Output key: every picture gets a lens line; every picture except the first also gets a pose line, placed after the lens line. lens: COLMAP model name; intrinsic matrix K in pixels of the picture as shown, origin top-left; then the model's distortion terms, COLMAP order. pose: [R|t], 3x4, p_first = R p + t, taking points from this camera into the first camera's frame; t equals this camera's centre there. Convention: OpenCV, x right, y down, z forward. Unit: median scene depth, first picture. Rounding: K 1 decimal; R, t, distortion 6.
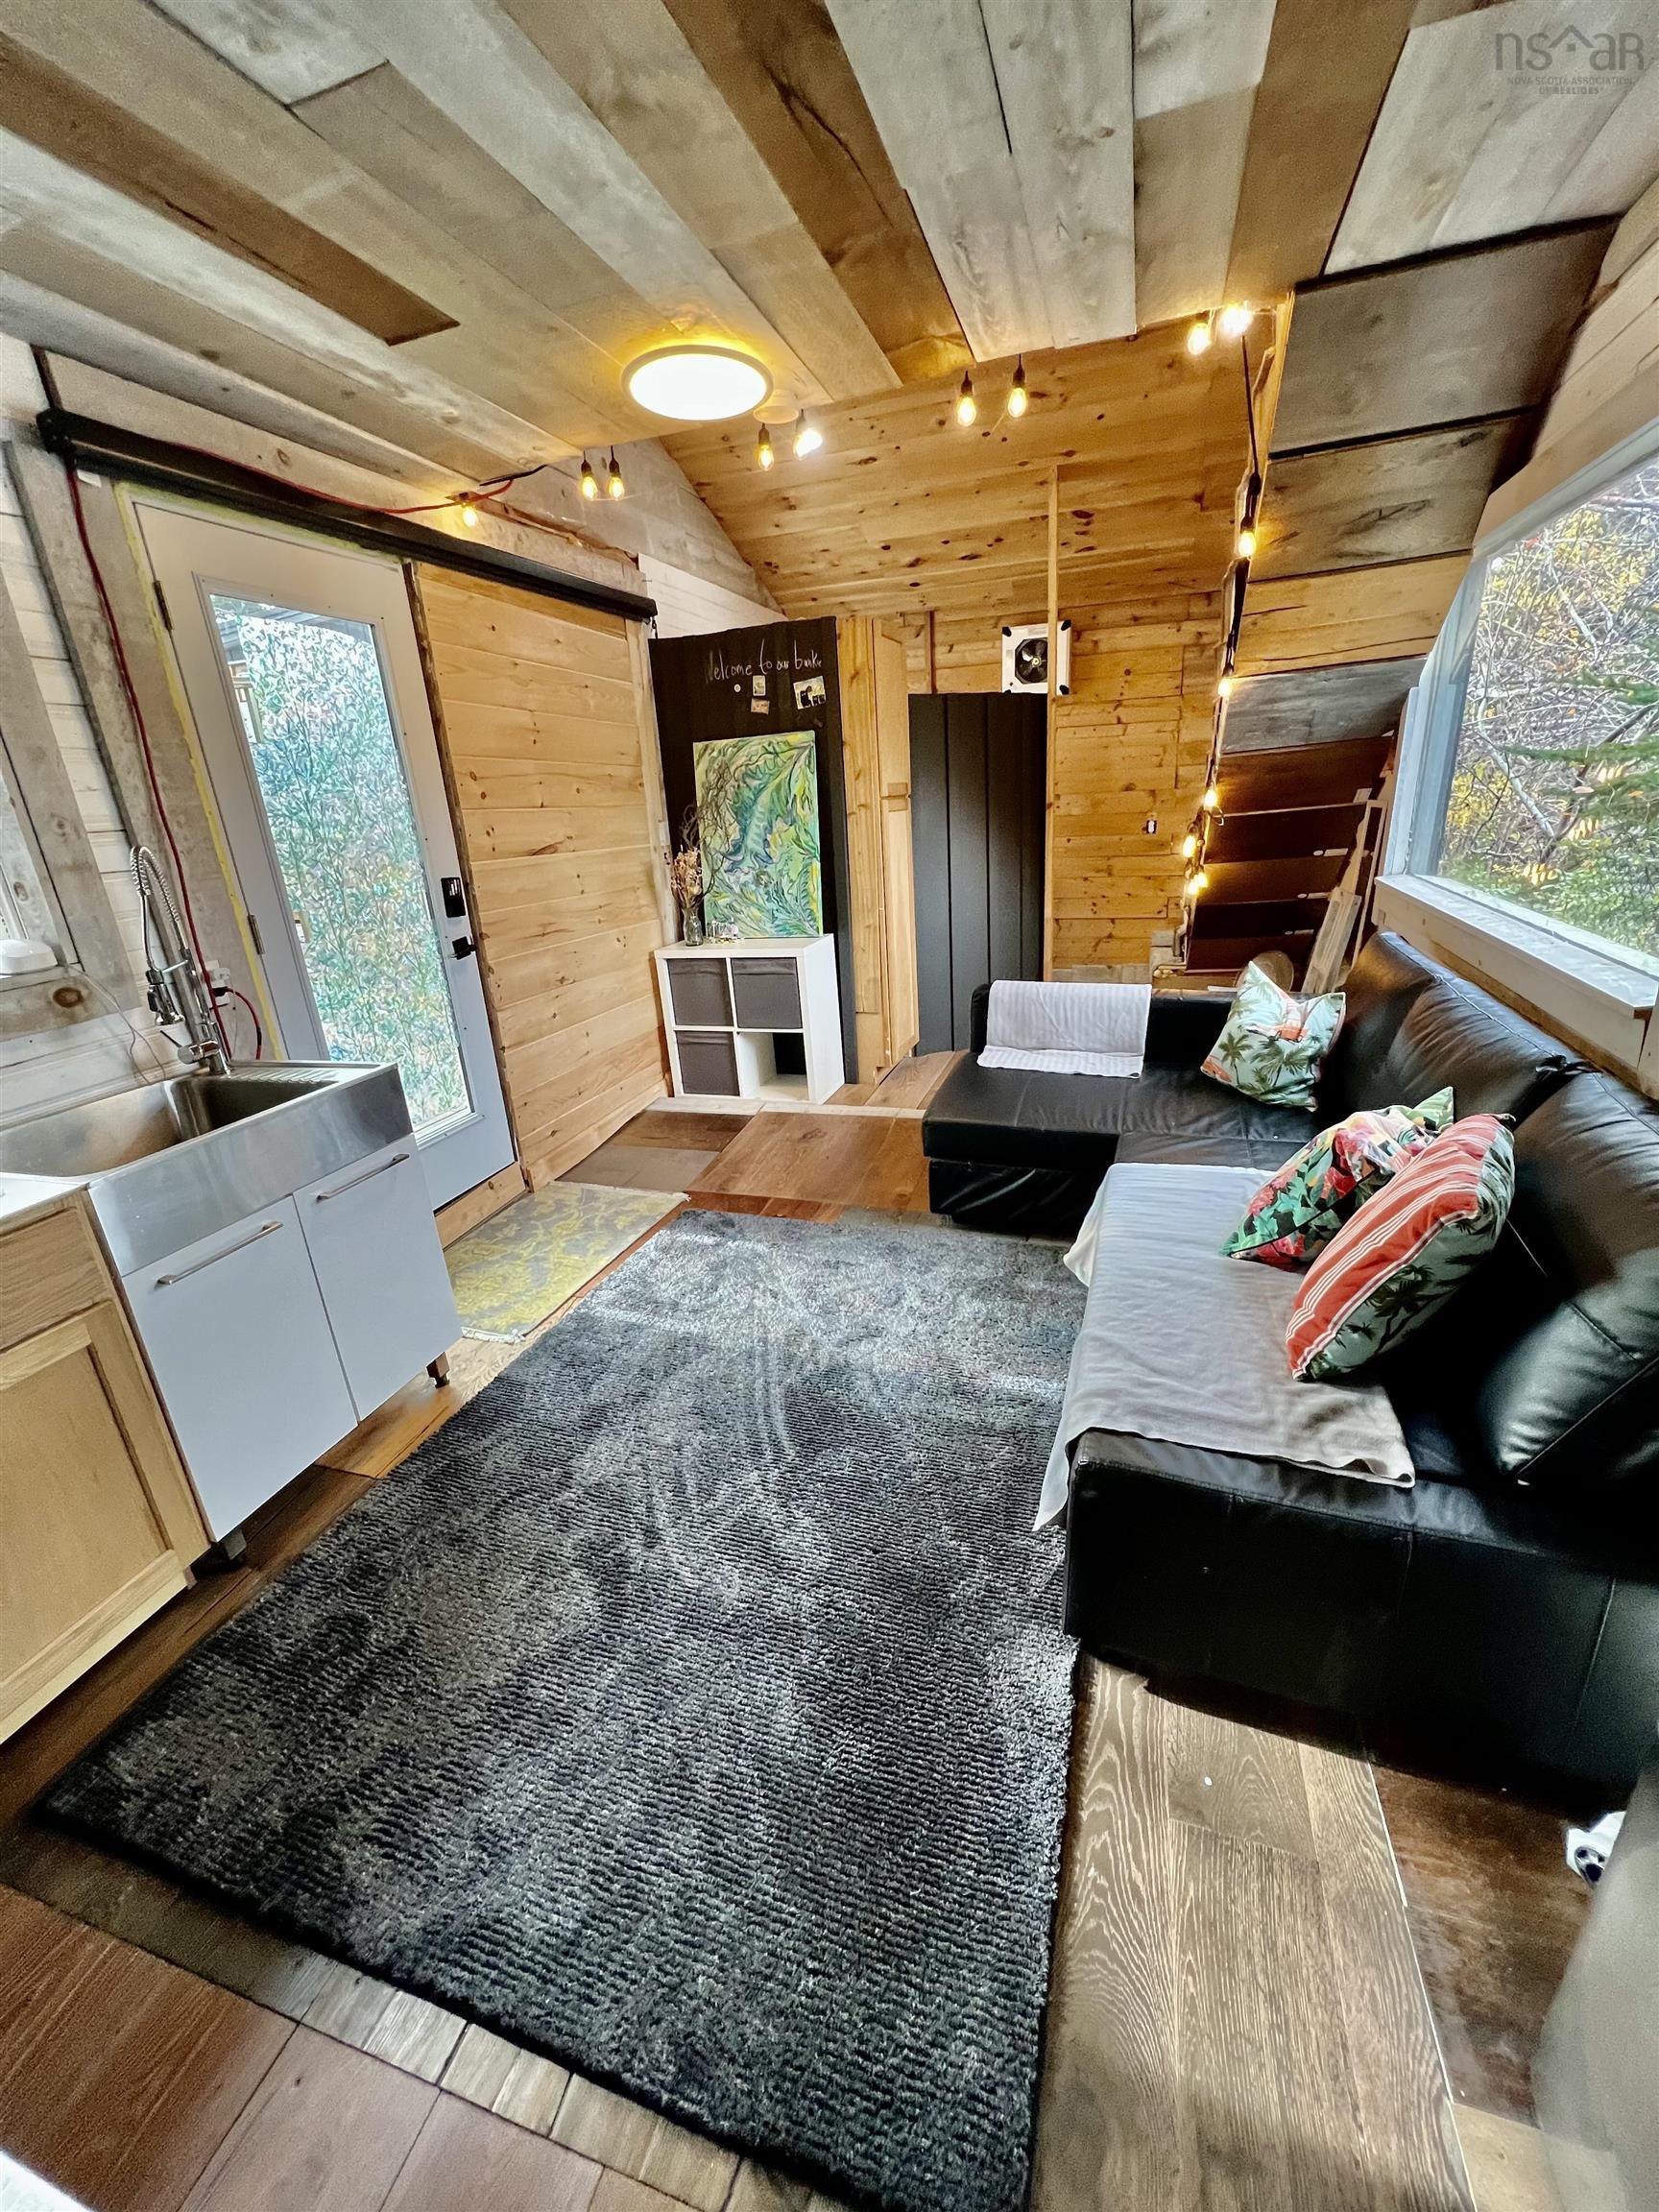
lens RADIAL K [[886.7, 0, 826.6], [0, 886.7, 1104.3], [0, 0, 1]] dist [-0.003054, 0.000113]
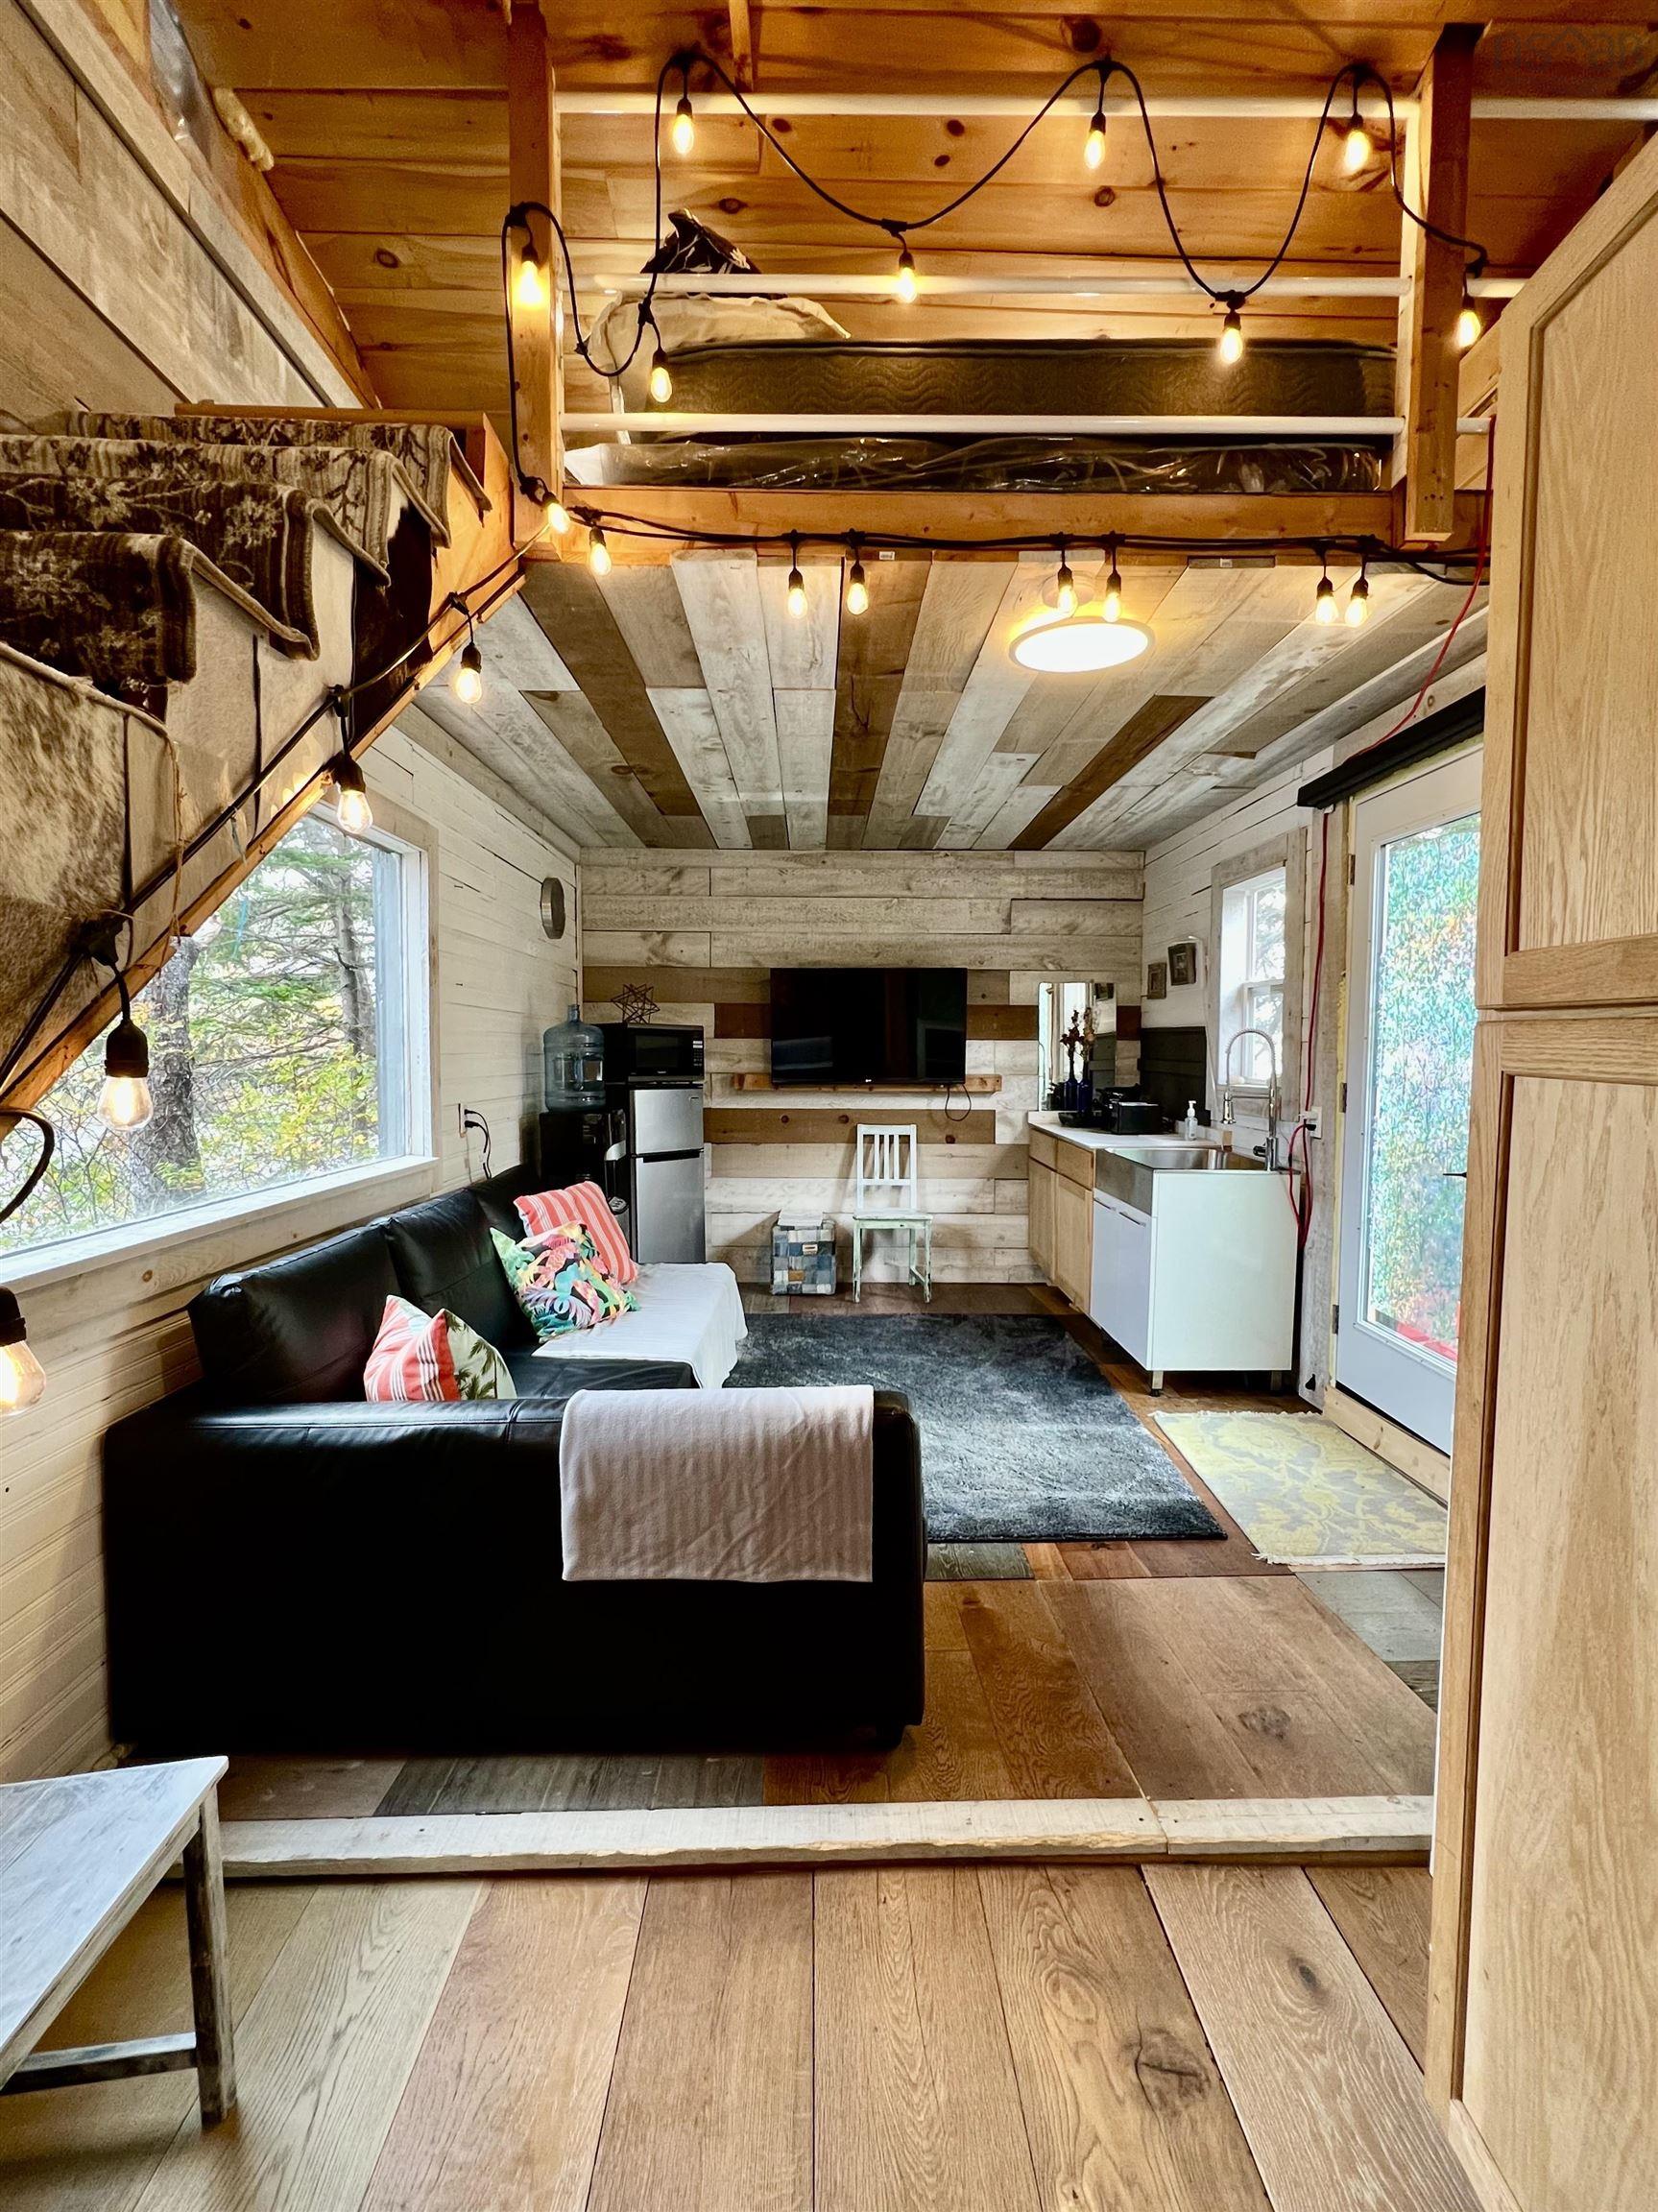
lens RADIAL K [[991.7, 0, 840.0], [0, 991.7, 1109.2], [0, 0, 1]] dist [0.000070, 0.000020]
pose [[-0.936898, 0.088726, -0.338156, 0.768125], [-0.054325, 0.918561, 0.391528, -1.008491], [0.345356, 0.385192, -0.855778, 2.849259]]
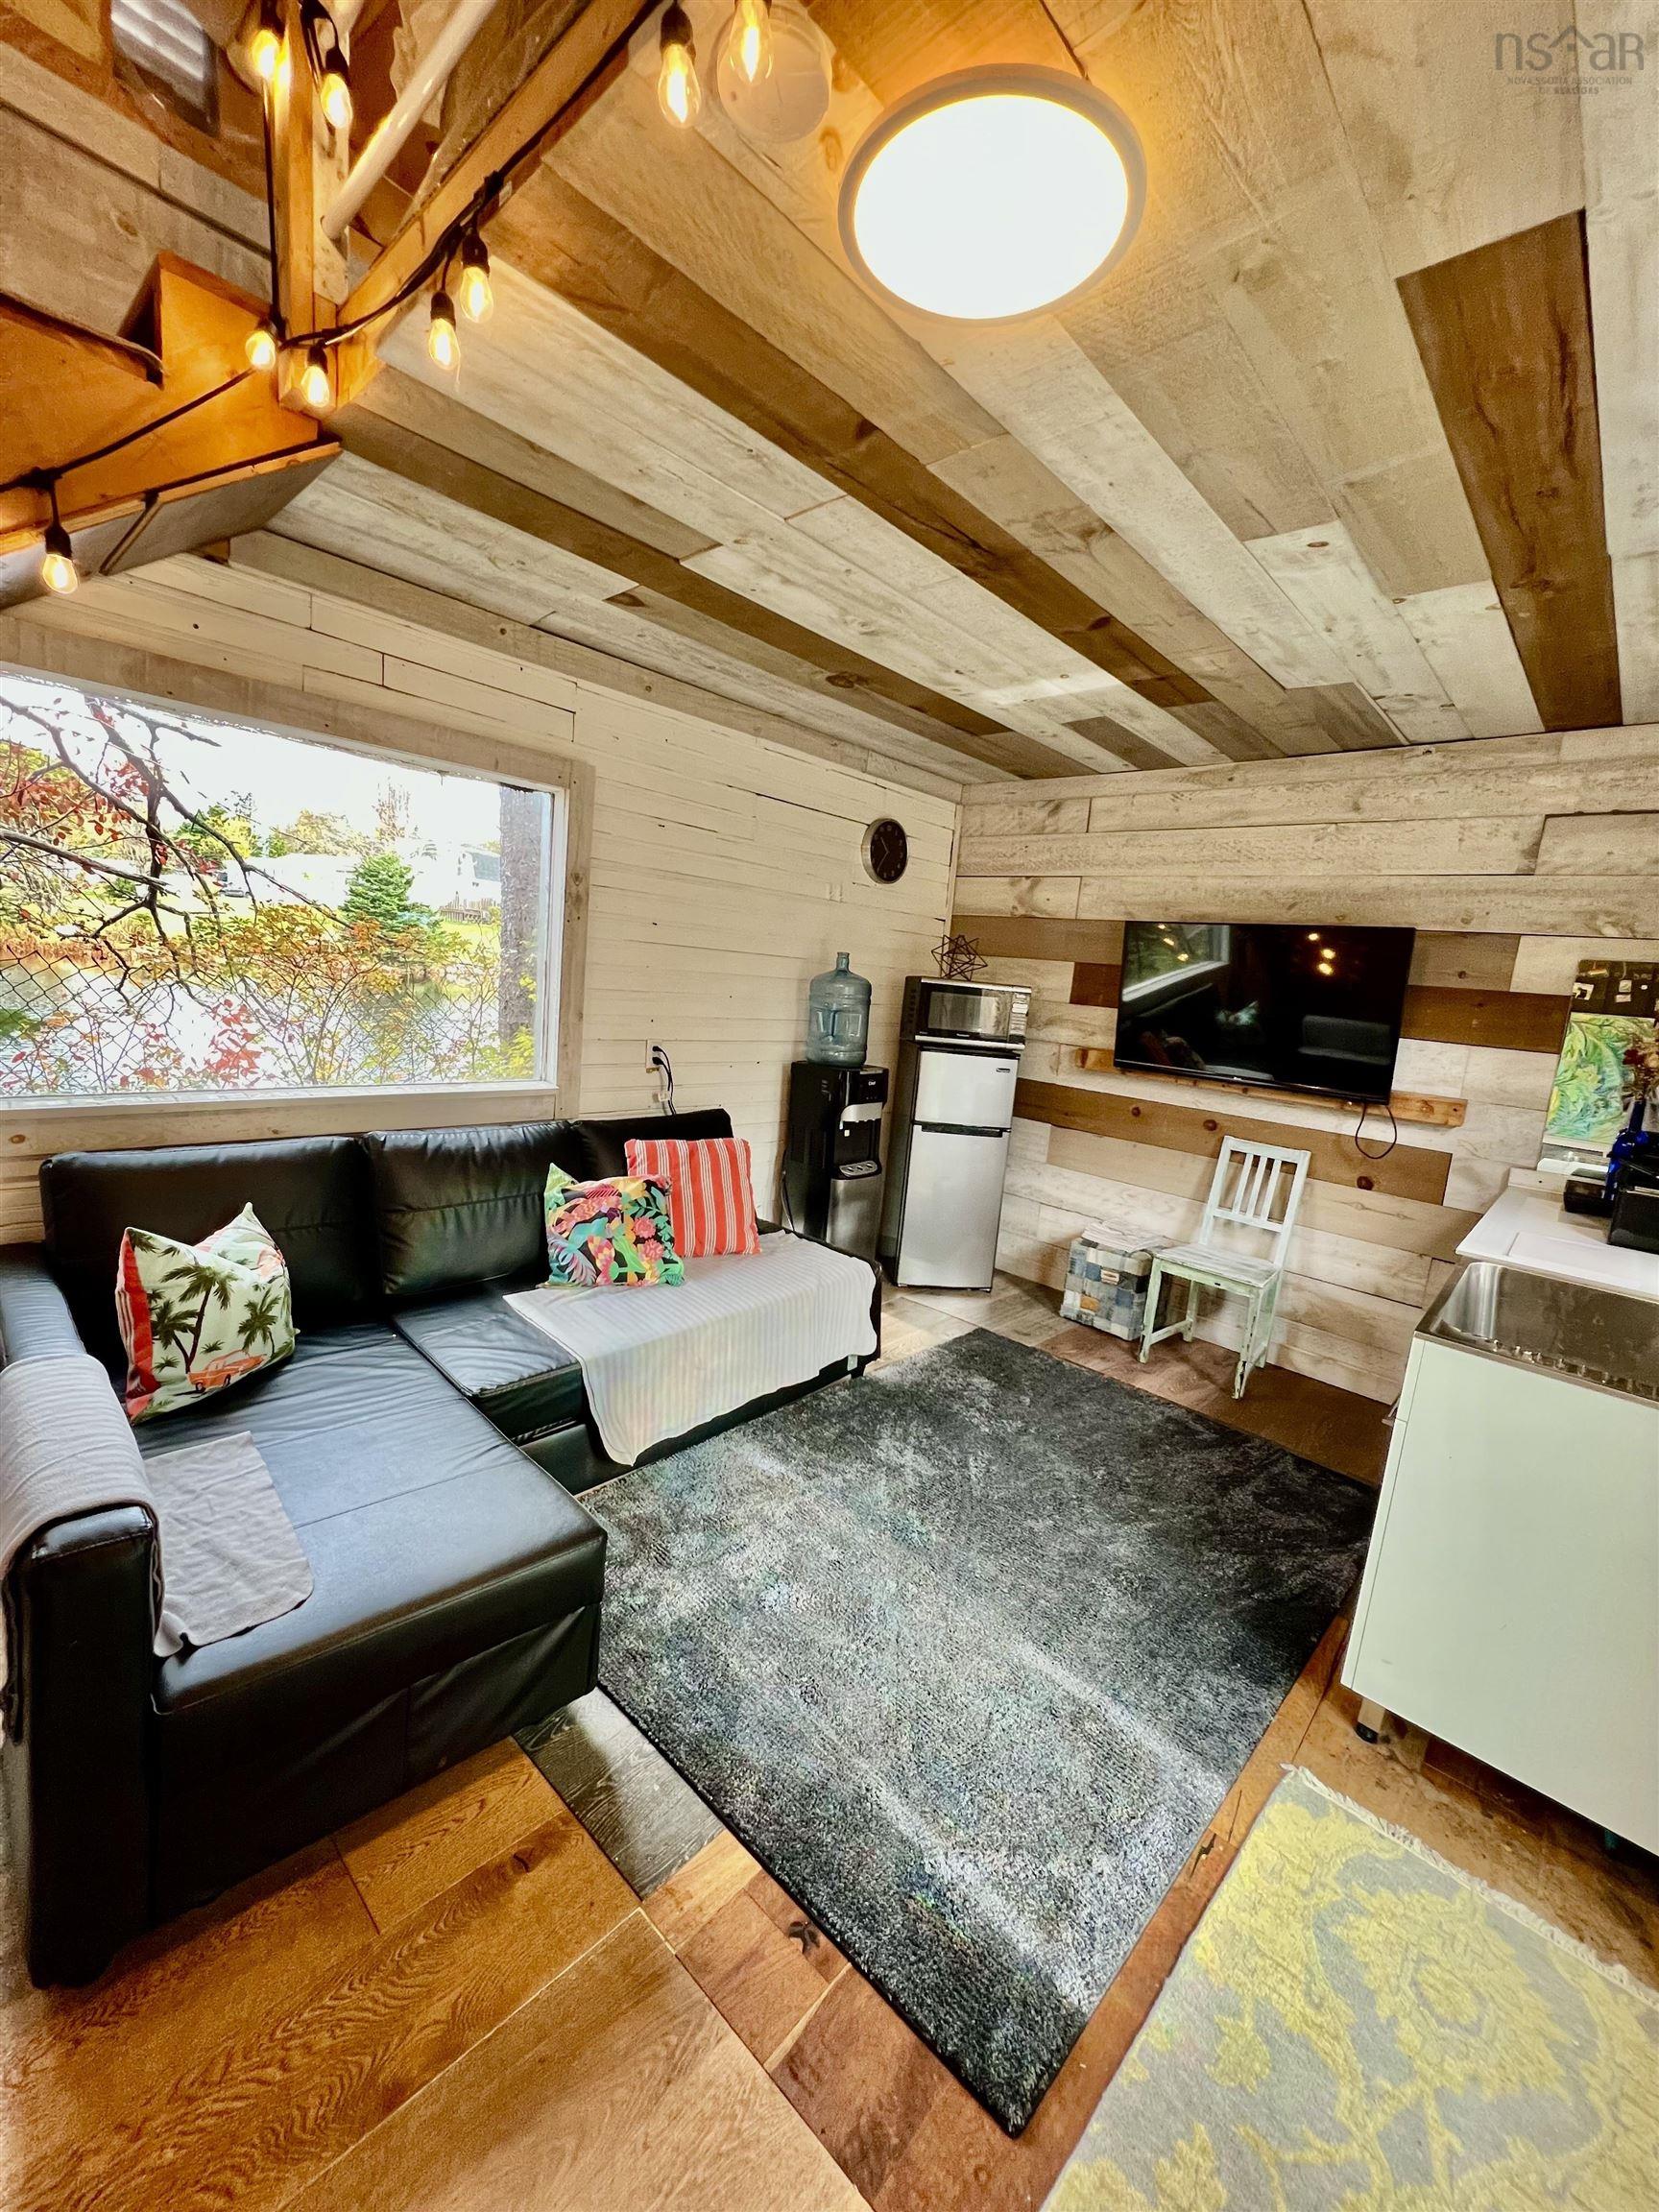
lens RADIAL K [[886.7, 0, 819.0], [0, 886.7, 1106.2], [0, 0, 1]] dist [-0.003054, 0.000113]
pose [[-0.907480, -0.072361, 0.413816, -0.402117], [0.119018, 0.900409, 0.418448, -0.779445], [-0.402883, 0.428985, -0.808491, 2.218341]]
